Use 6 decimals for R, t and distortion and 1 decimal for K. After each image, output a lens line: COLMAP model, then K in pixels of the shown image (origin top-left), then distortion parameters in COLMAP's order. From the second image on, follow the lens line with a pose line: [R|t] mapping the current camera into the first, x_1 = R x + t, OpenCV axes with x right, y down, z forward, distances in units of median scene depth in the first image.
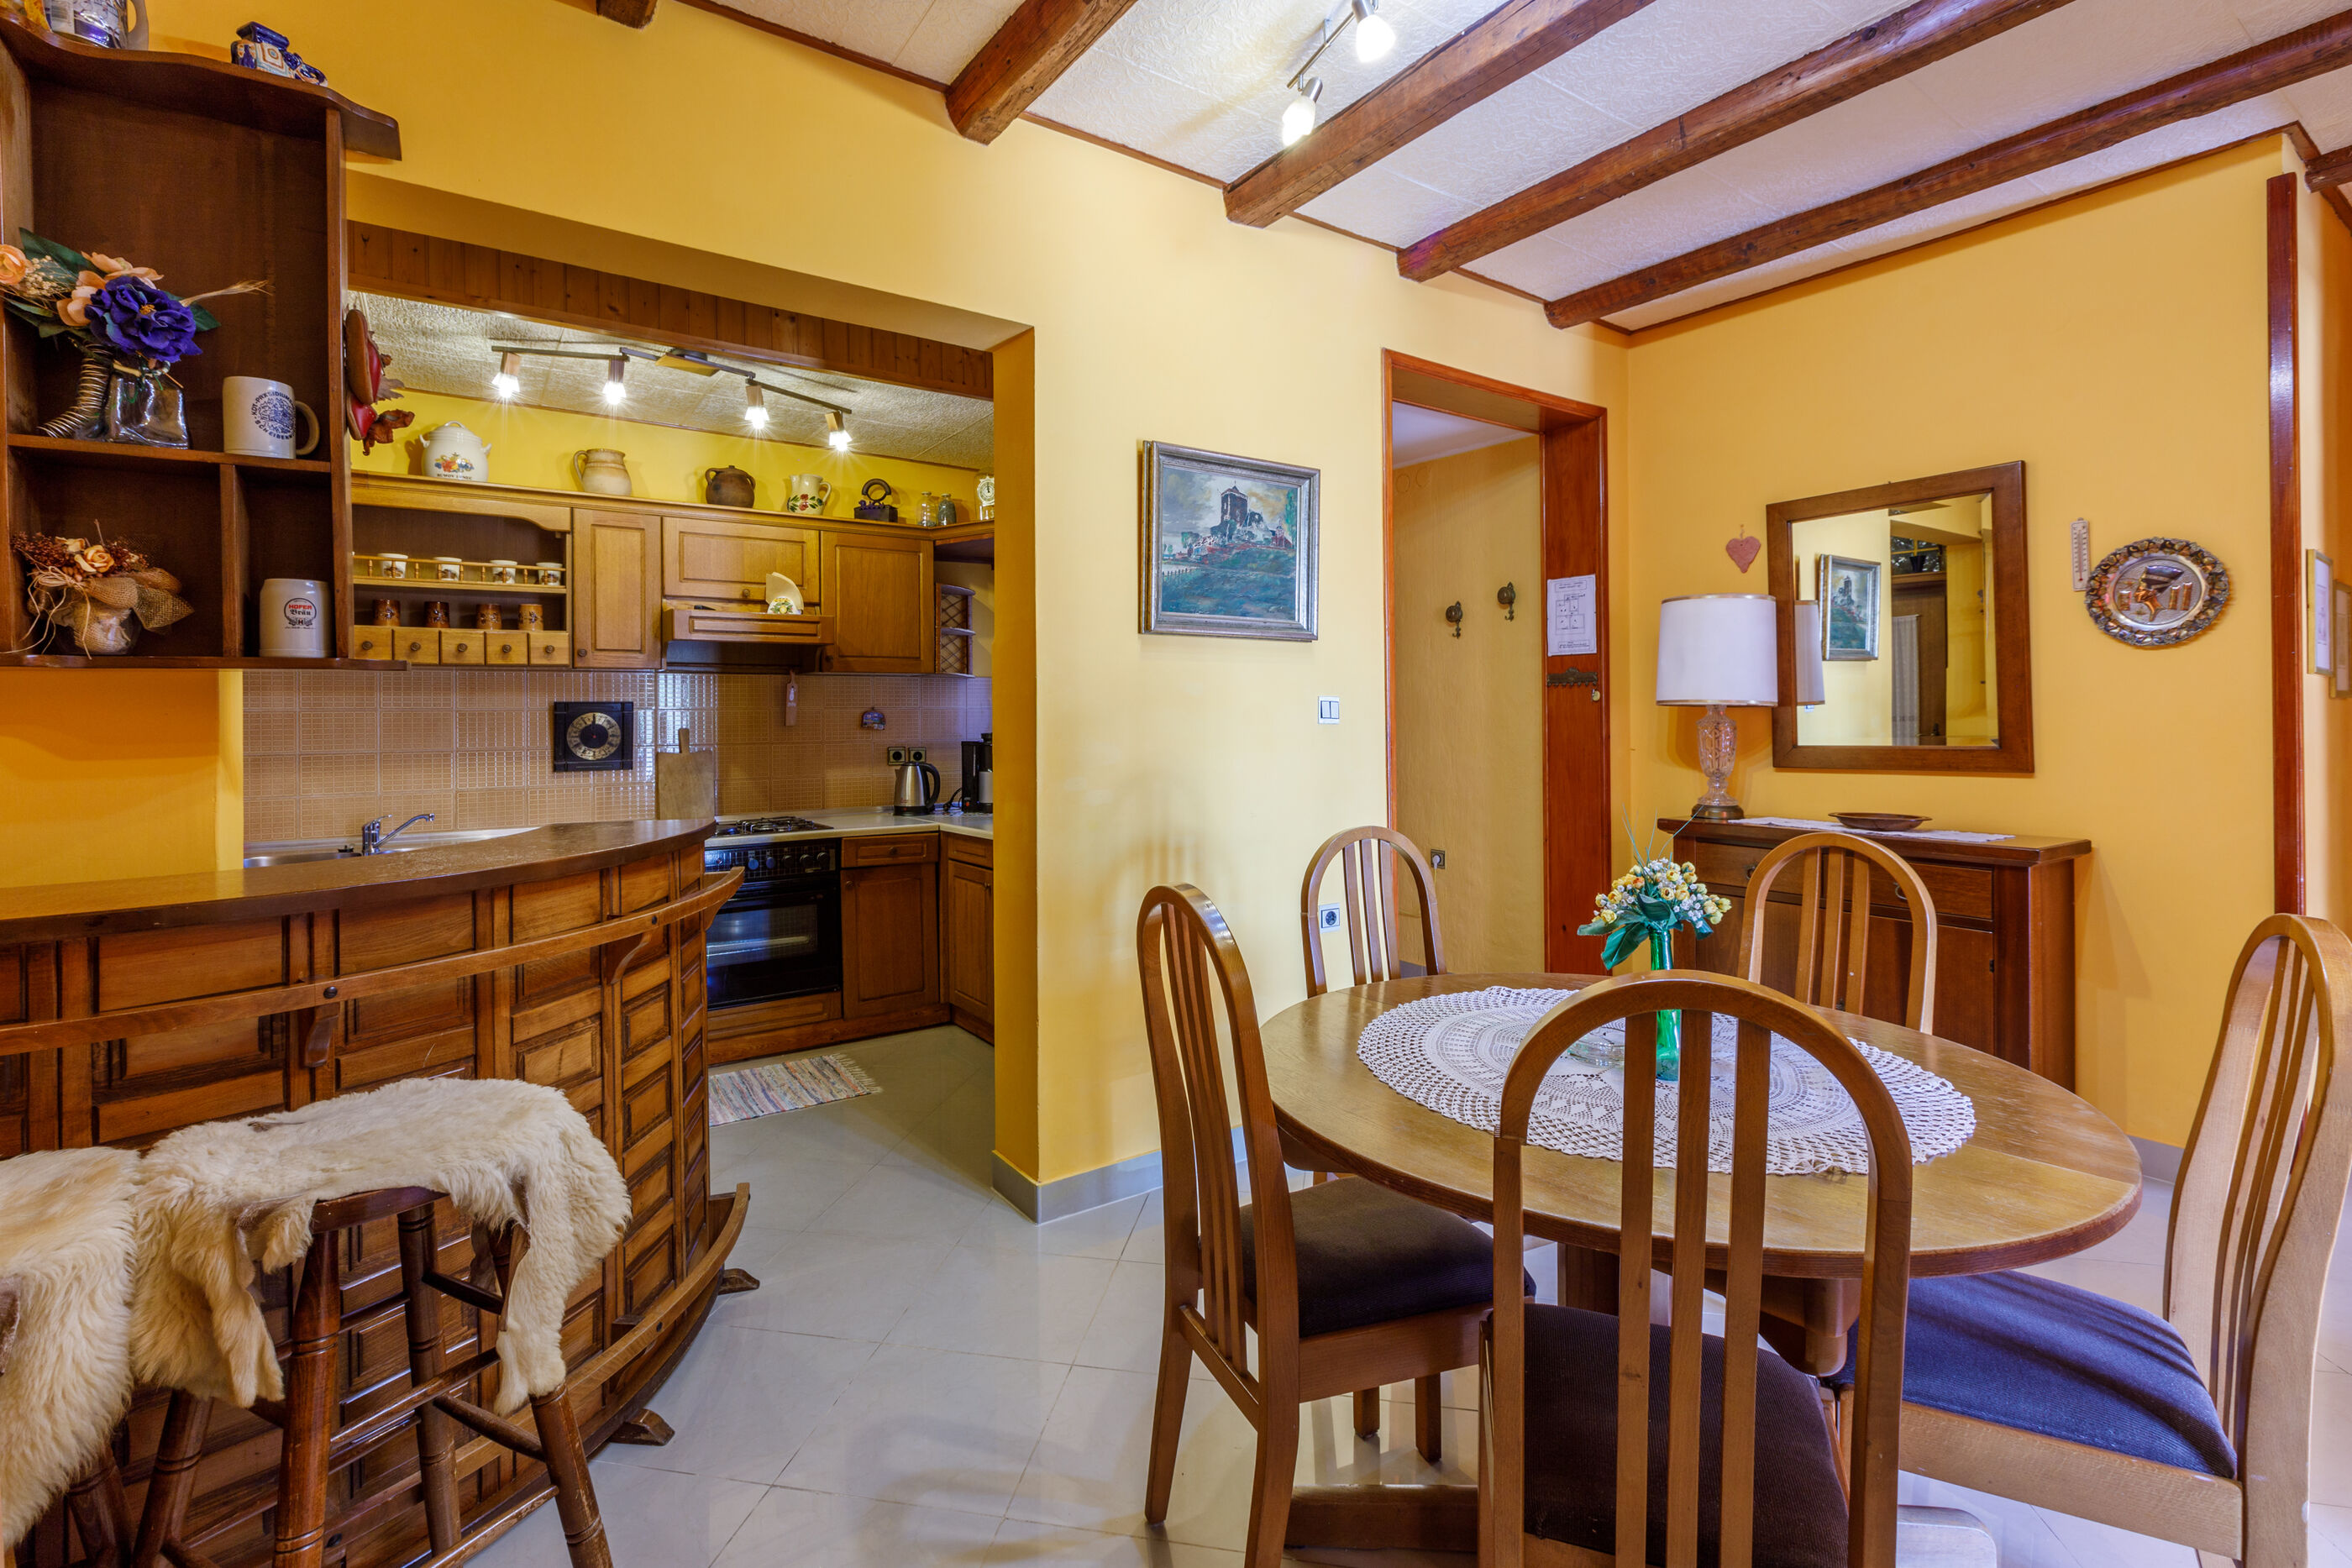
lens RADIAL K [[1072.1, 0, 1191.1], [0, 1072.1, 714.0], [0, 0, 1]] dist [-0.000394, -0.001684]
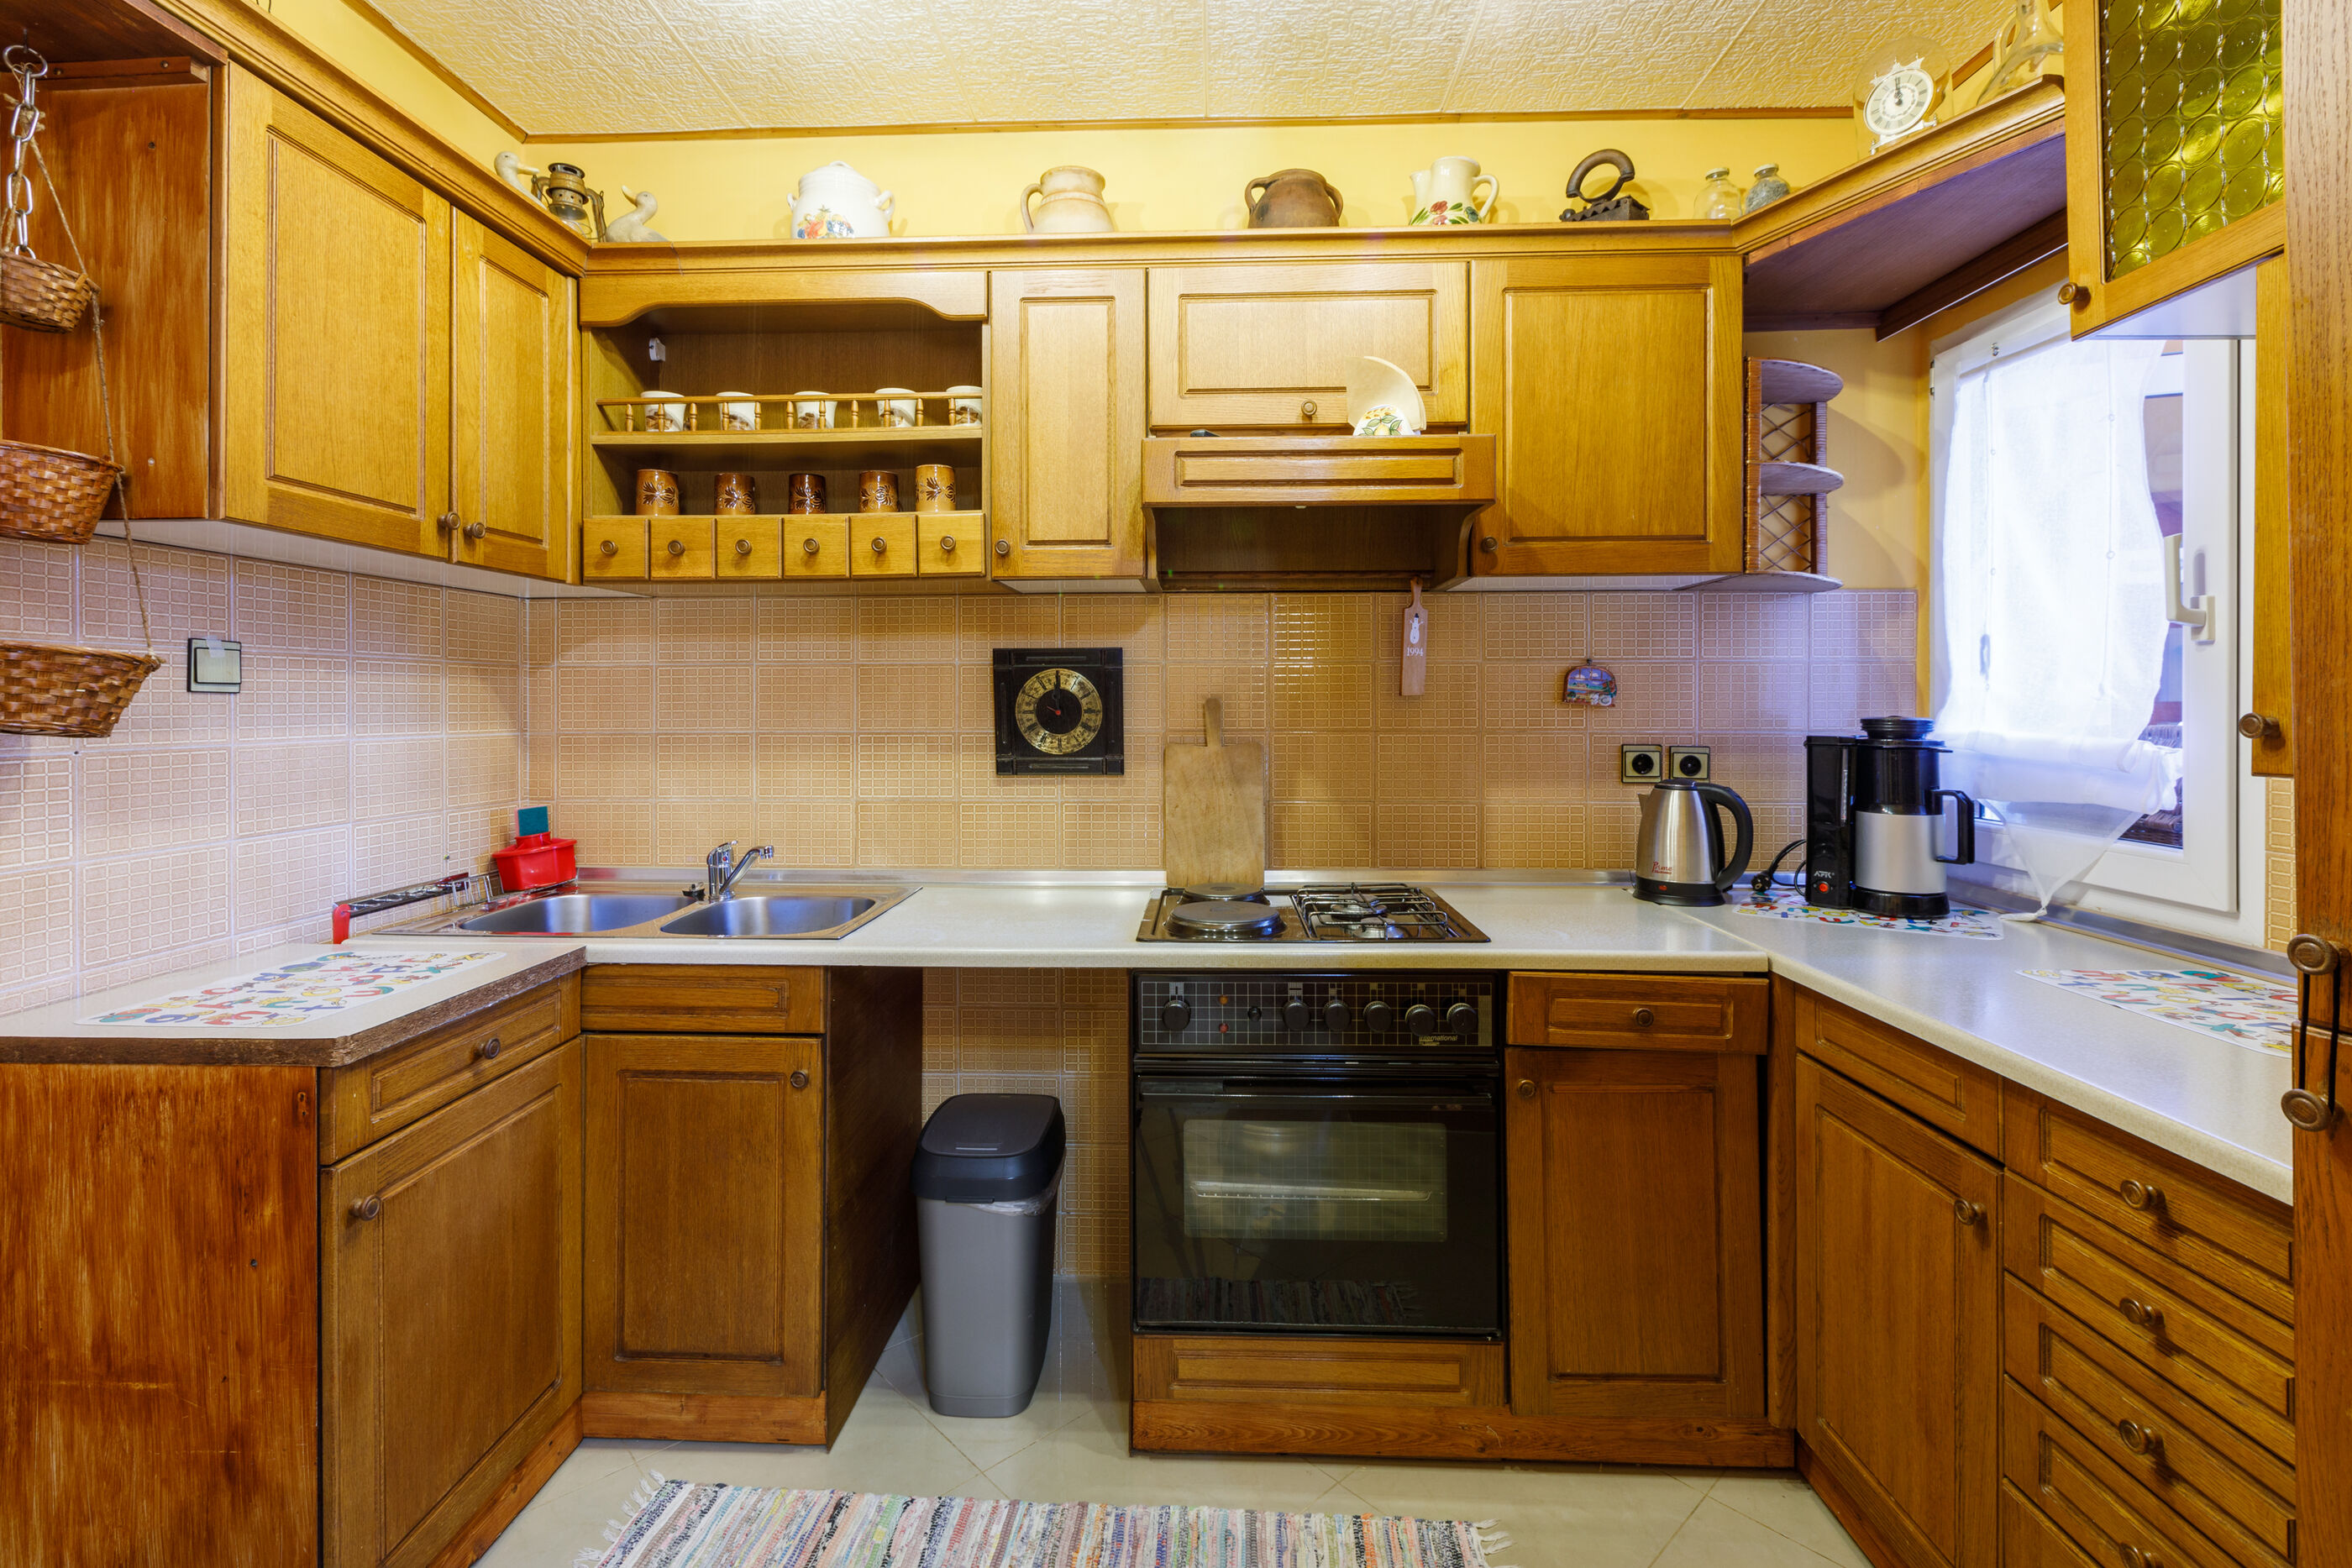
lens RADIAL K [[1072.1, 0, 1143.6], [0, 1072.1, 693.8], [0, 0, 1]] dist [-0.000394, -0.001684]
pose [[0.778175, 0.004514, -0.628032, -0.174904], [-0.004306, 0.999989, 0.001851, 0.010186], [0.628033, 0.001264, 0.778186, 0.583273]]
